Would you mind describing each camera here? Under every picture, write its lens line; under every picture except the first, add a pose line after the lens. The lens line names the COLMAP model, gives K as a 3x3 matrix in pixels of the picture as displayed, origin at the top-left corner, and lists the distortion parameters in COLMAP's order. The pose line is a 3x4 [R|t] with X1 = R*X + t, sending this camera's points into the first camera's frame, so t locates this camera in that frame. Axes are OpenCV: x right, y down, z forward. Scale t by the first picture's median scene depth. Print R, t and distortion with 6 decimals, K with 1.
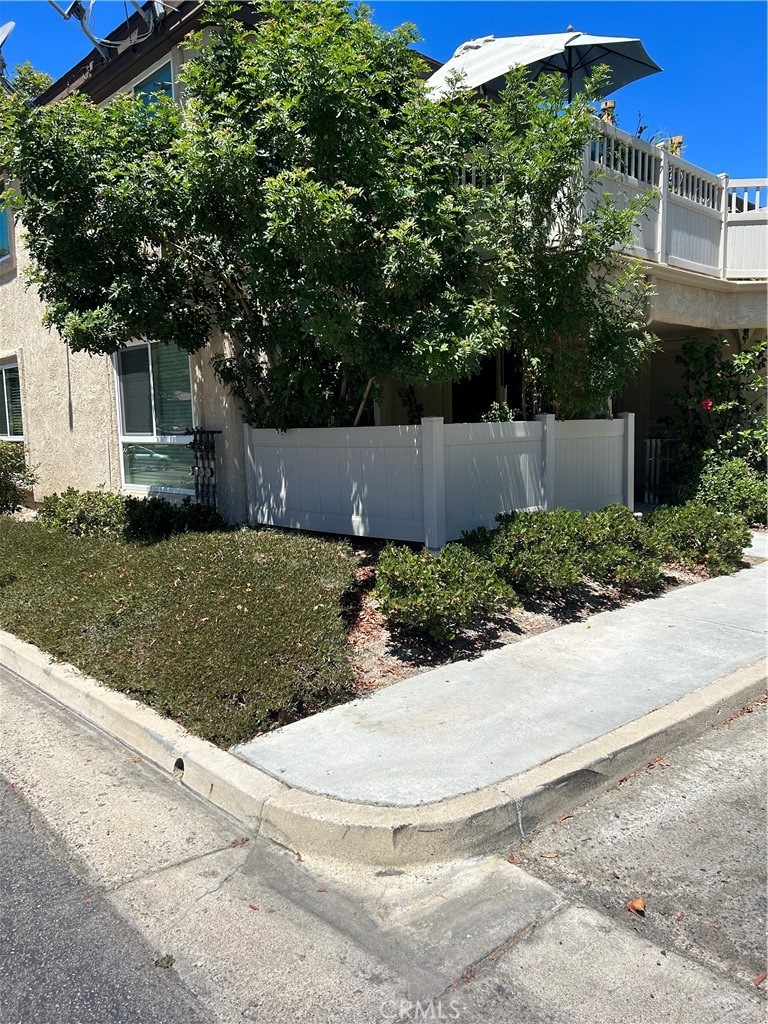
lens RADIAL K [[773.3, 0, 384.0], [0, 773.3, 512.0], [0, 0, 1]] dist [0.000653, -0.000188]
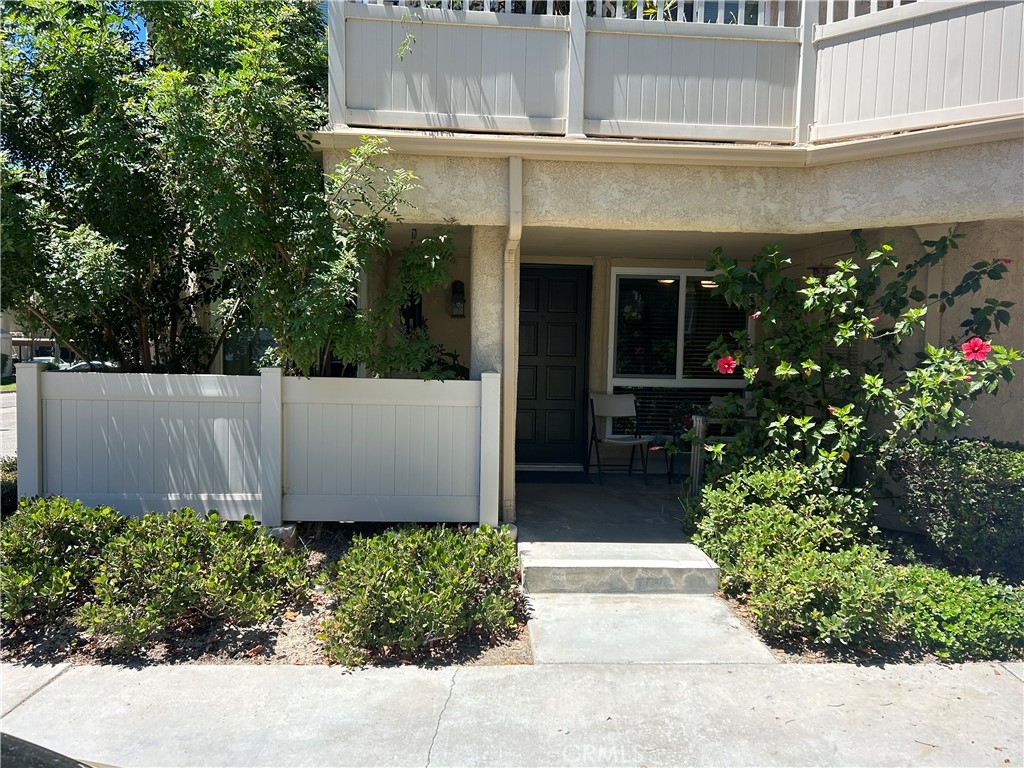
lens RADIAL K [[773.3, 0, 512.0], [0, 773.3, 384.0], [0, 0, 1]] dist [0.000653, -0.000188]
pose [[0.772193, 0.082265, -0.630040, 0.646177], [-0.112647, 0.993600, -0.008329, -0.100730], [0.625323, 0.077404, 0.776518, 0.448826]]
